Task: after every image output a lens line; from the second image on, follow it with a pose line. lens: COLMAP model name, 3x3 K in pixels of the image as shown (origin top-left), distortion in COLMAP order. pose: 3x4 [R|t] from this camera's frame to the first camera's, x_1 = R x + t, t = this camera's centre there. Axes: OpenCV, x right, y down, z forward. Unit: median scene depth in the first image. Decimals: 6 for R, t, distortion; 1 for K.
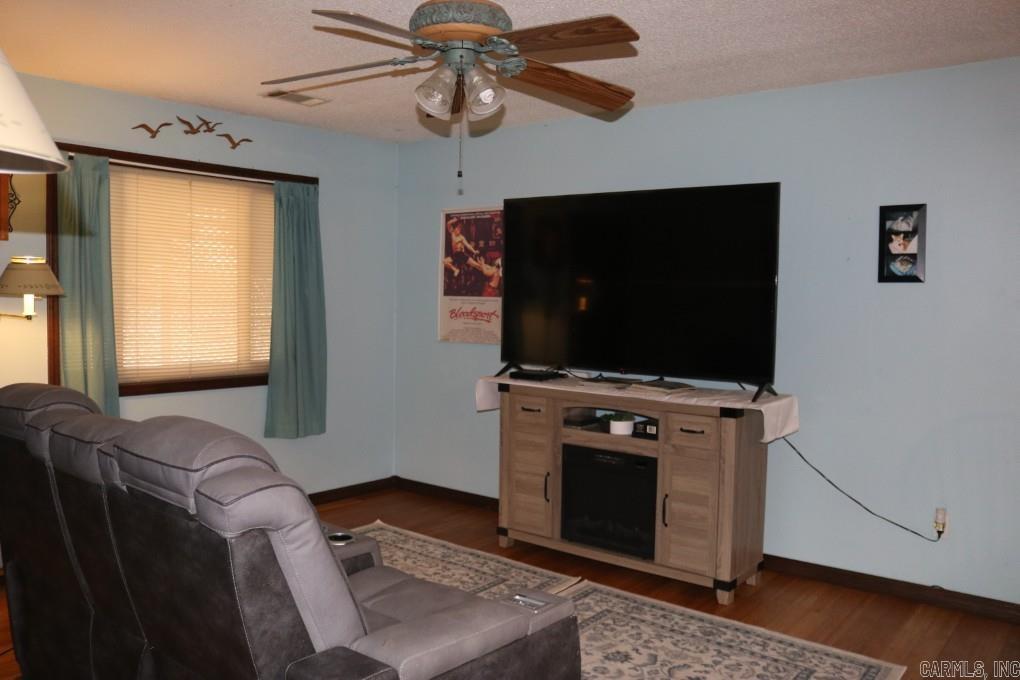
lens RADIAL K [[828.4, 0, 510.0], [0, 828.4, 340.0], [0, 0, 1]] dist [-0.106587, 0.004857]
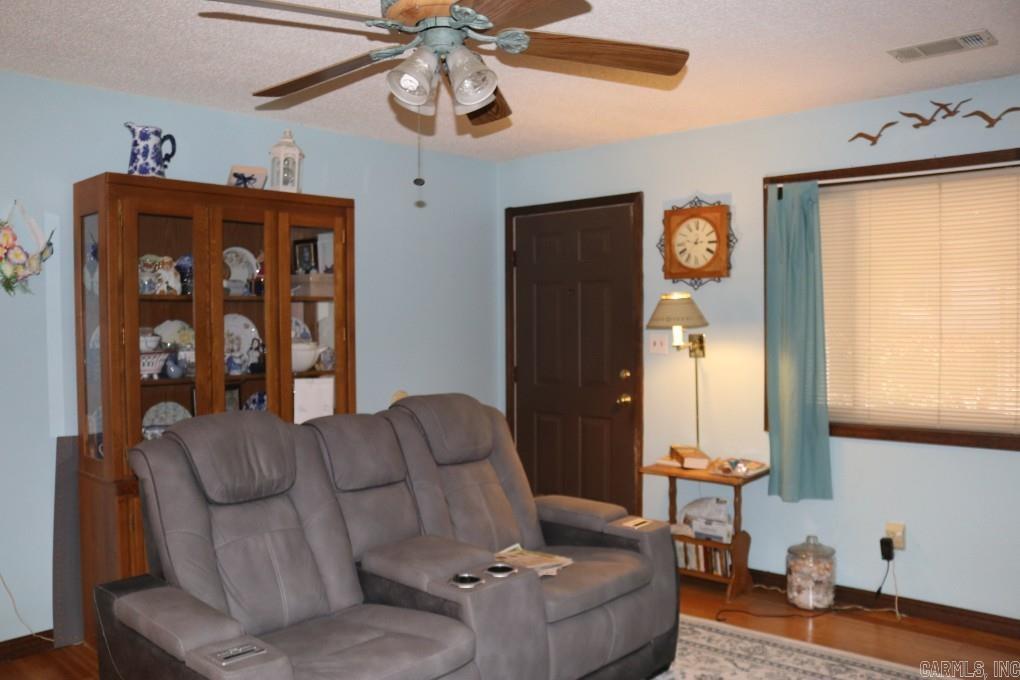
lens RADIAL K [[828.4, 0, 510.0], [0, 828.4, 340.0], [0, 0, 1]] dist [-0.106587, 0.004857]
pose [[-0.093249, 0.007044, -0.995618, 0.468446], [-0.045144, 0.998917, 0.011296, -0.033004], [0.994619, 0.046000, -0.092829, 0.711190]]
